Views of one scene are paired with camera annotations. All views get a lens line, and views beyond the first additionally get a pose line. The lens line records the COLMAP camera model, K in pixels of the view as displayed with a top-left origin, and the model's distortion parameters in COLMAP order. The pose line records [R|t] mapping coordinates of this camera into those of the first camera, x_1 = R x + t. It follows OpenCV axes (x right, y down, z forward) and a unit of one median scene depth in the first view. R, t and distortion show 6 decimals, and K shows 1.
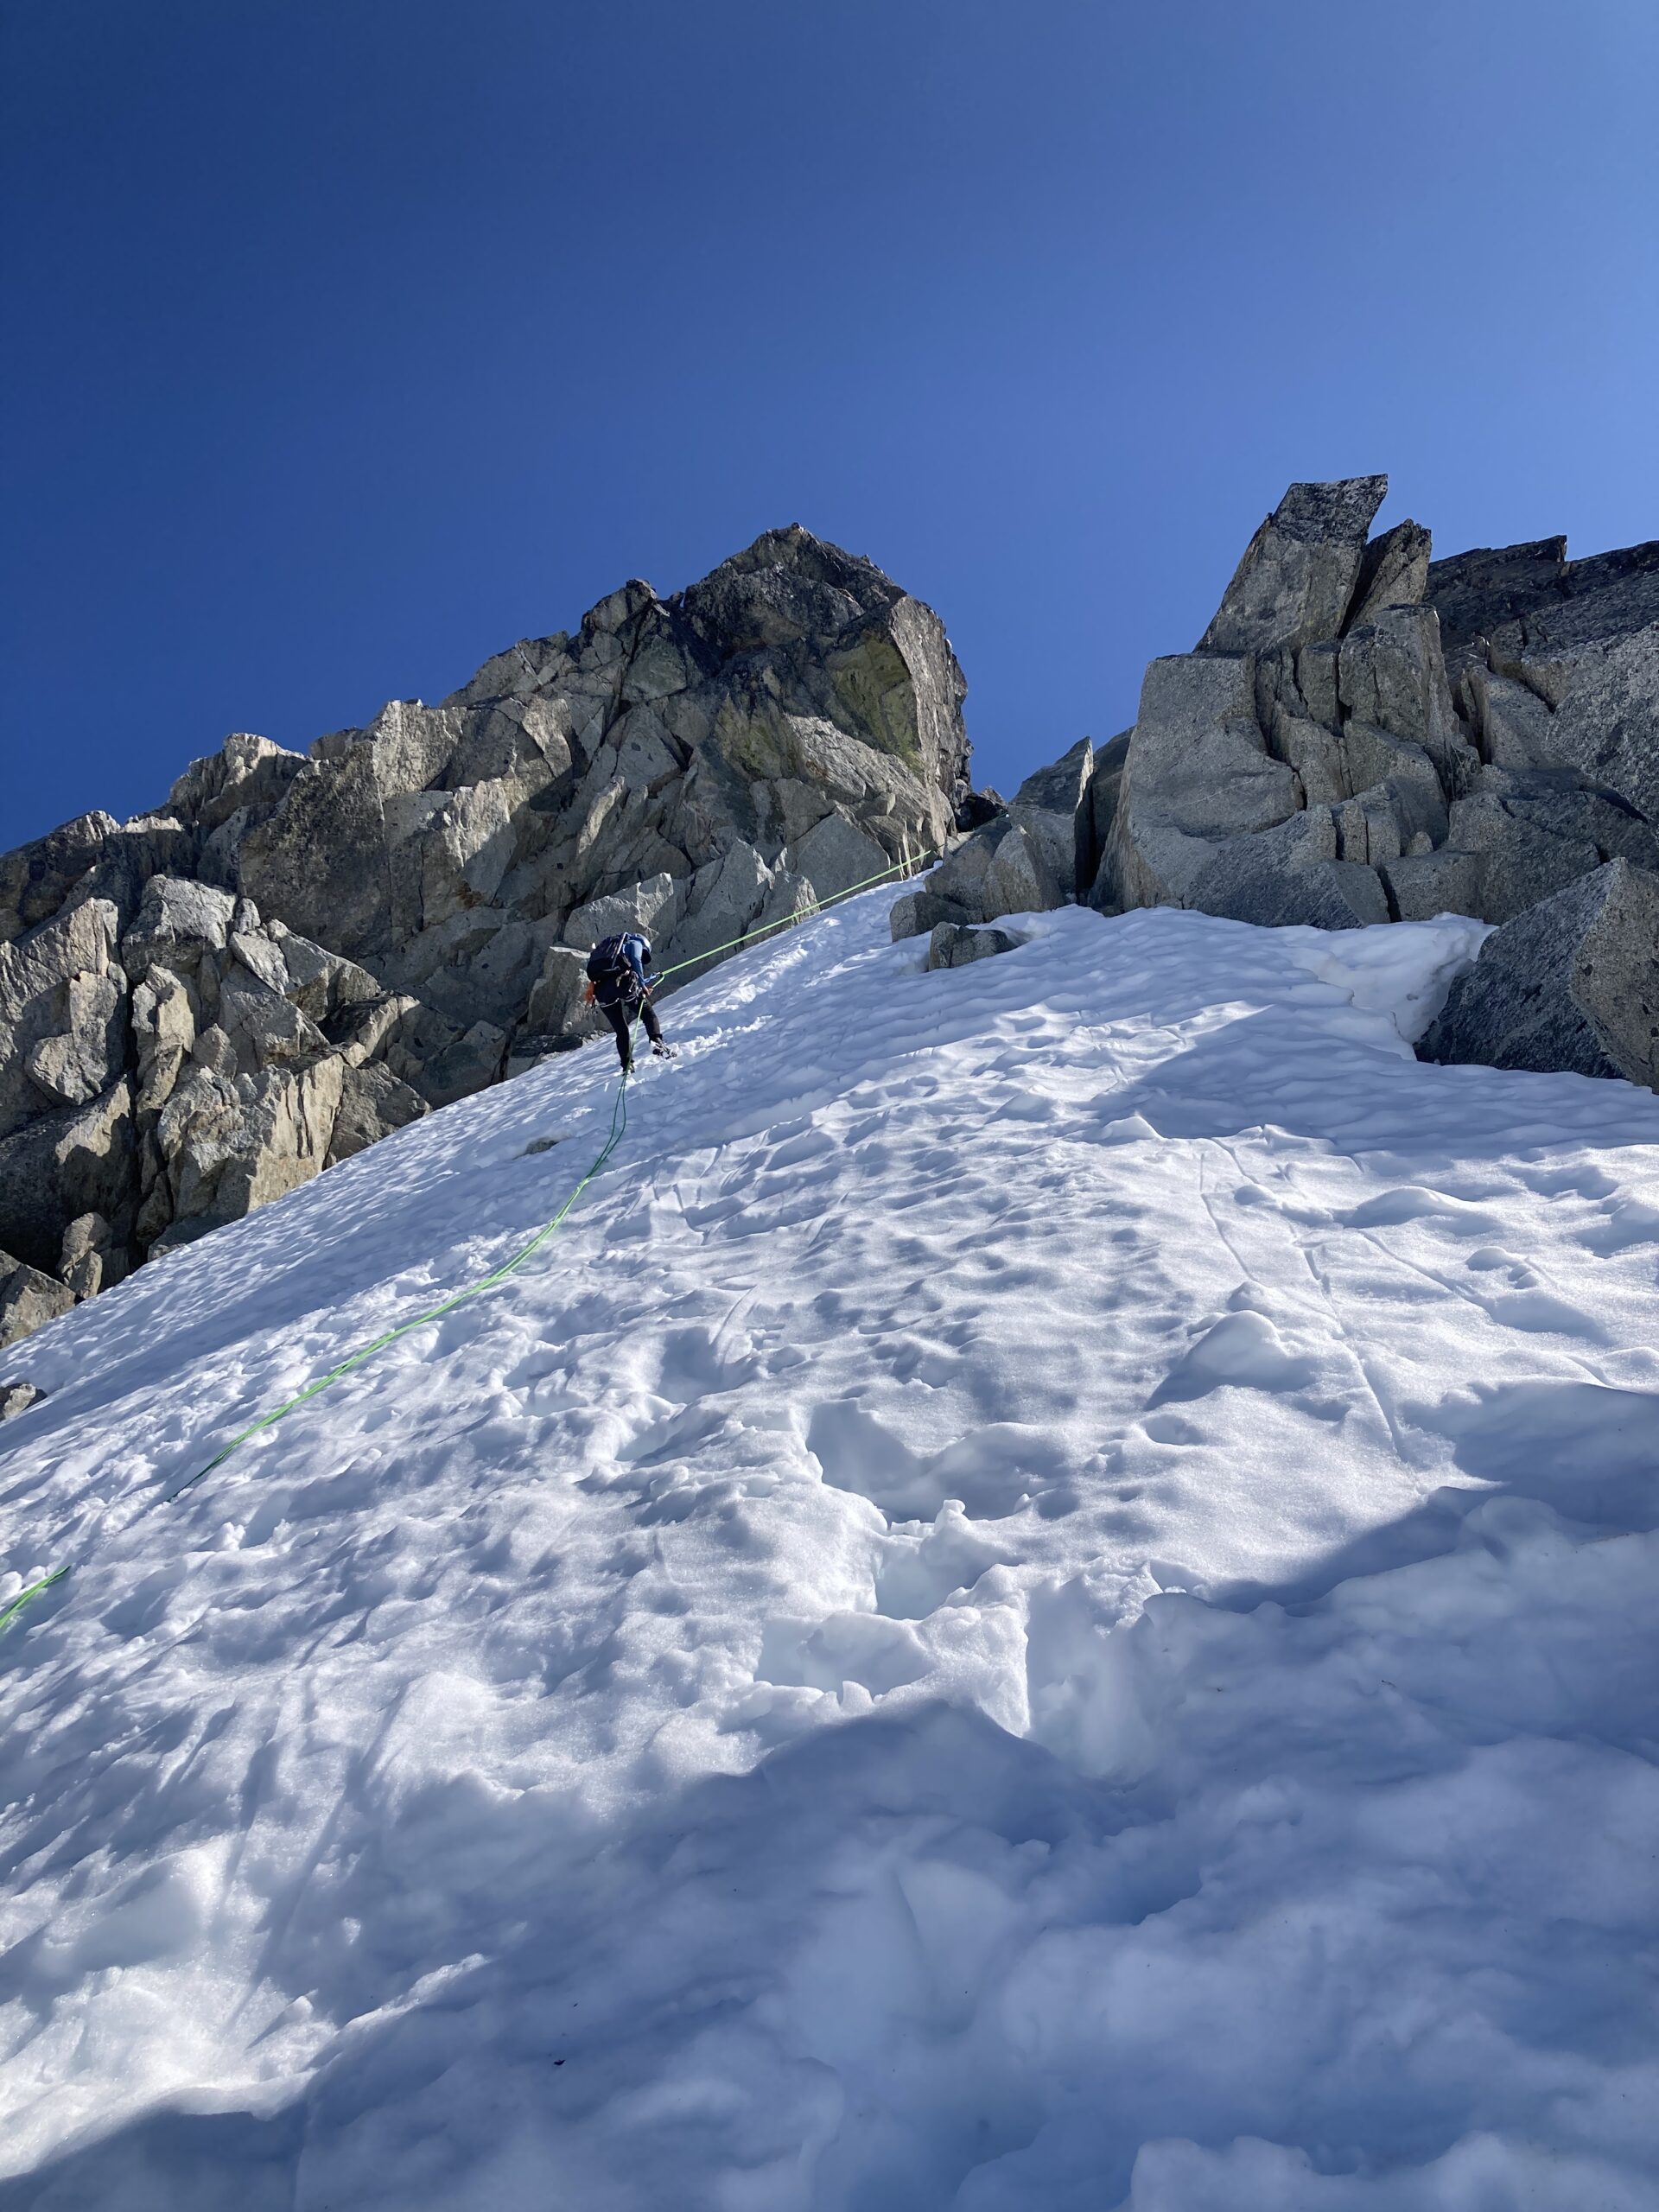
lens RADIAL K [[1750.4, 0, 829.5], [0, 1750.4, 1106.0], [0, 0, 1]] dist [0.004932, -0.003895]
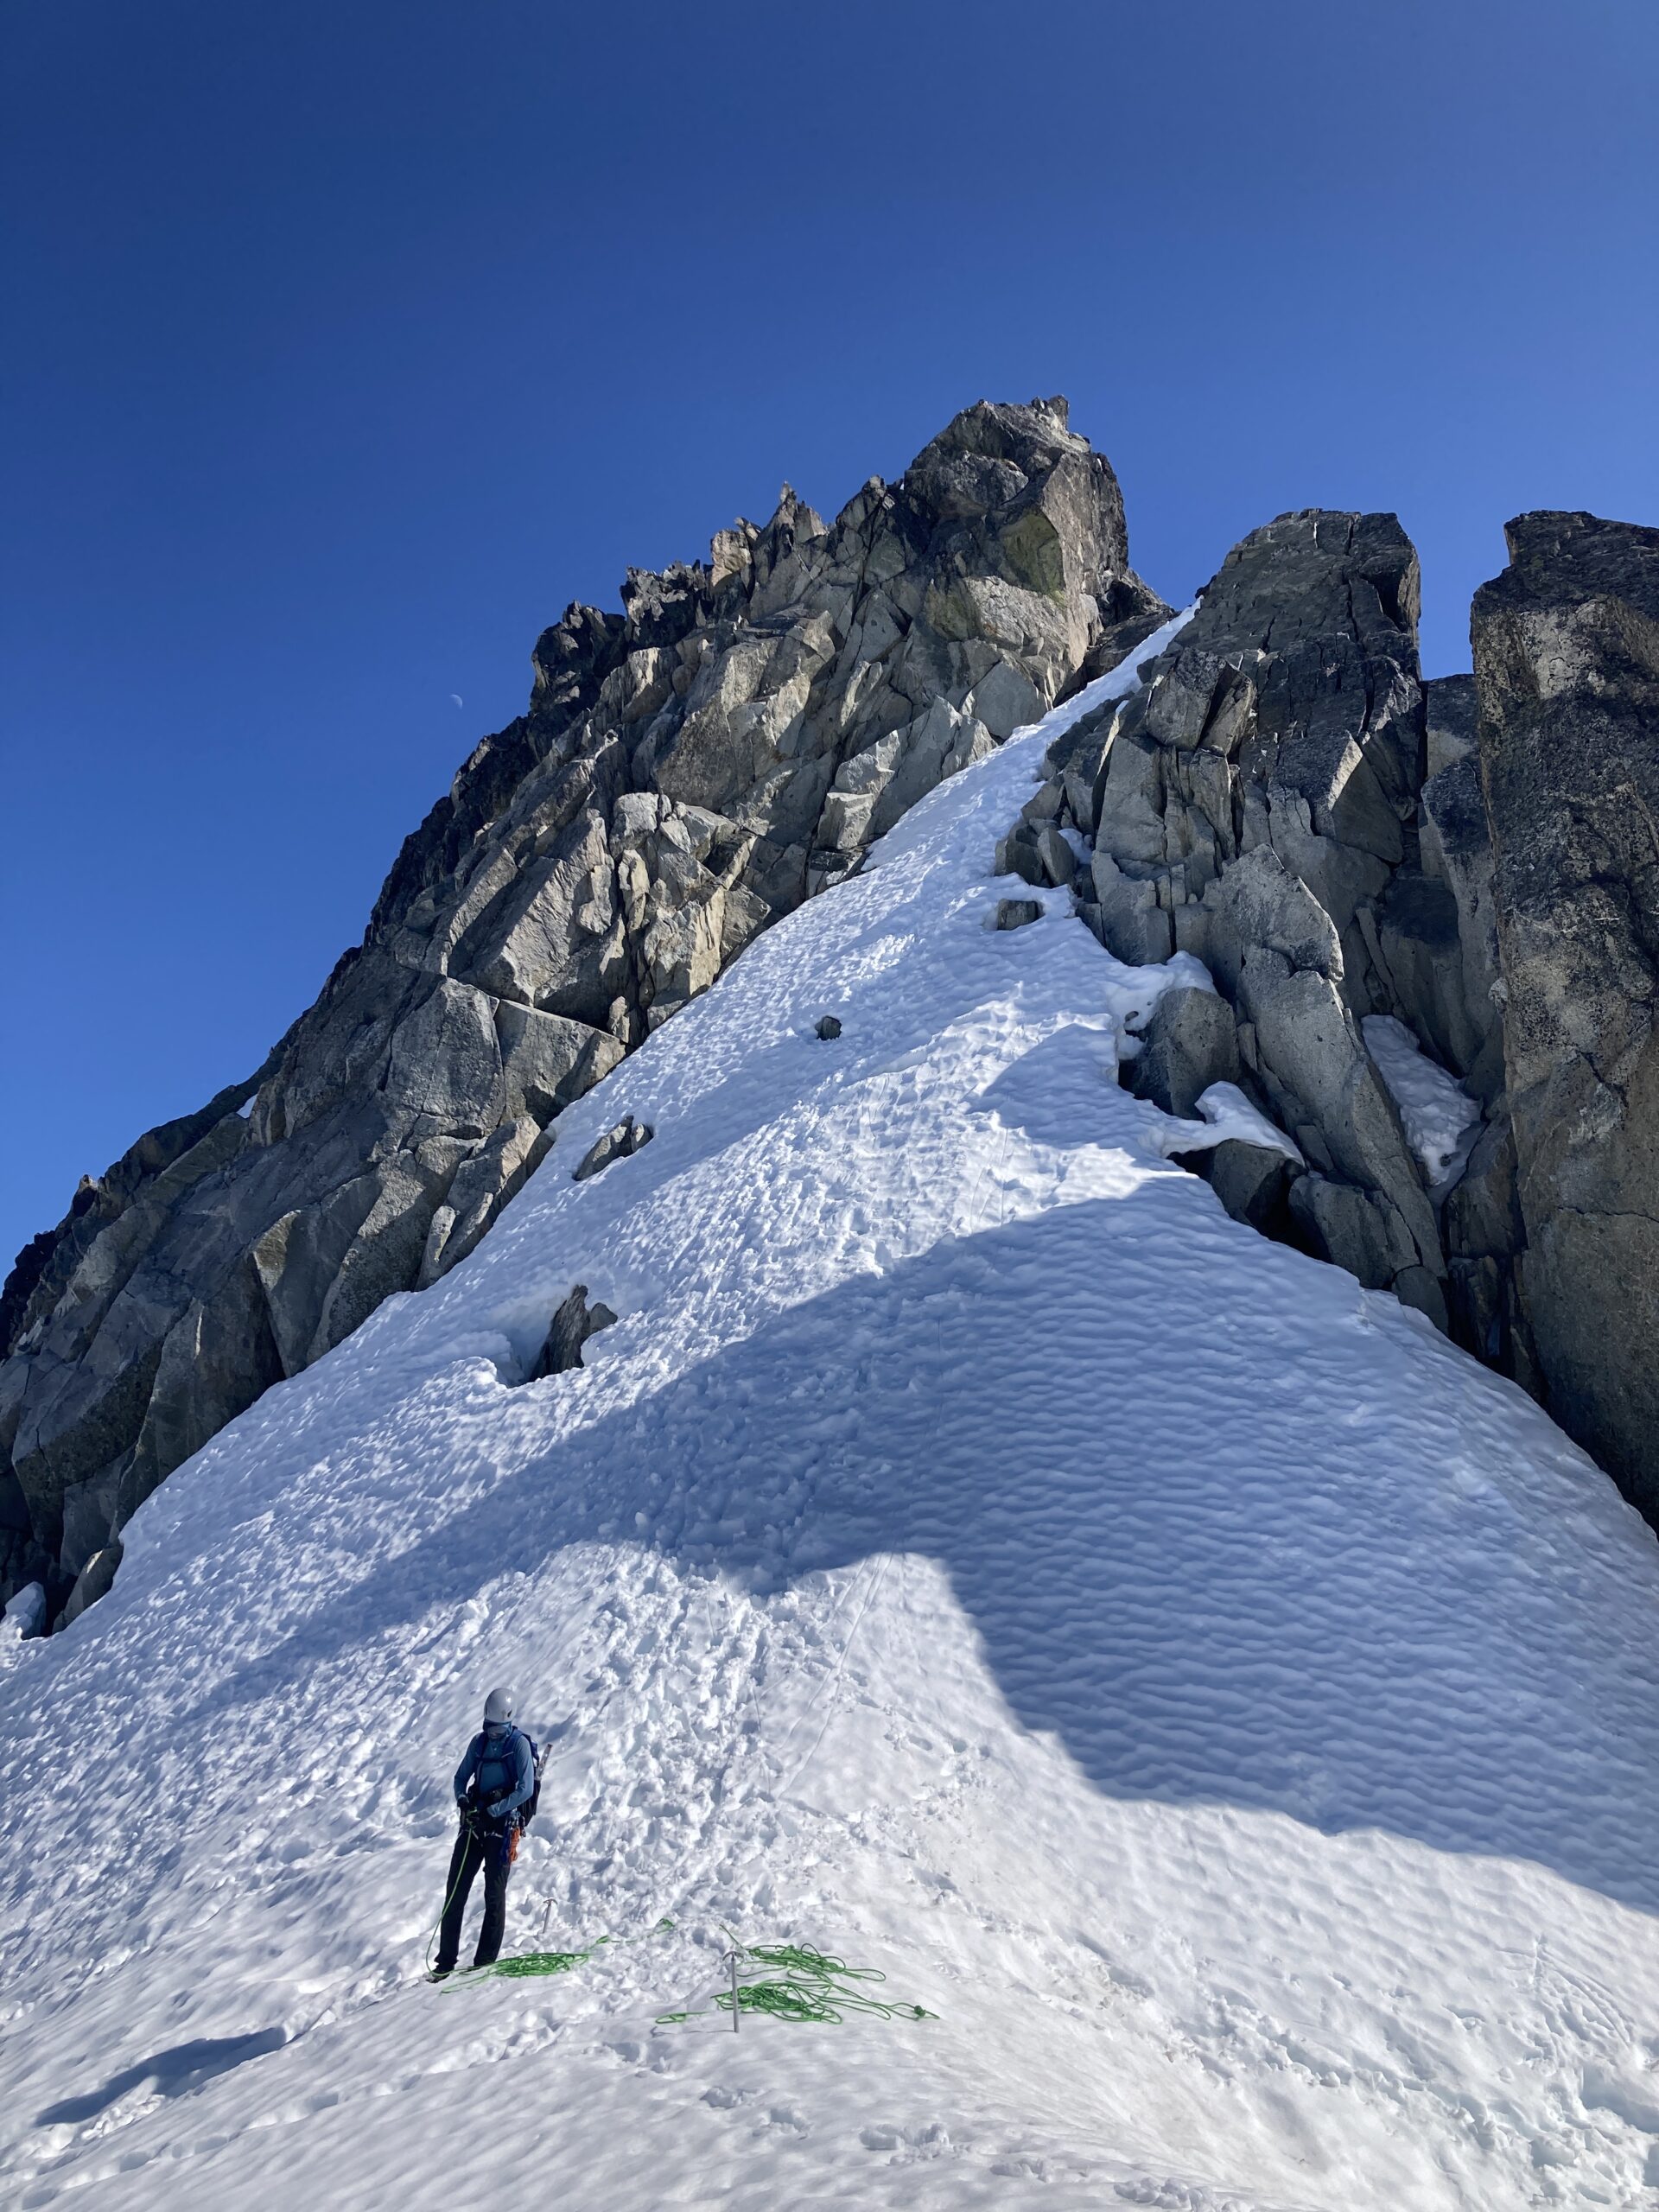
lens RADIAL K [[1750.4, 0, 829.5], [0, 1750.4, 1106.0], [0, 0, 1]] dist [0.004932, -0.003895]
pose [[0.984046, -0.005161, -0.177841, 0.140251], [0.064450, 0.942030, 0.329282, -0.348894], [0.165832, -0.335490, 0.927333, -0.672457]]
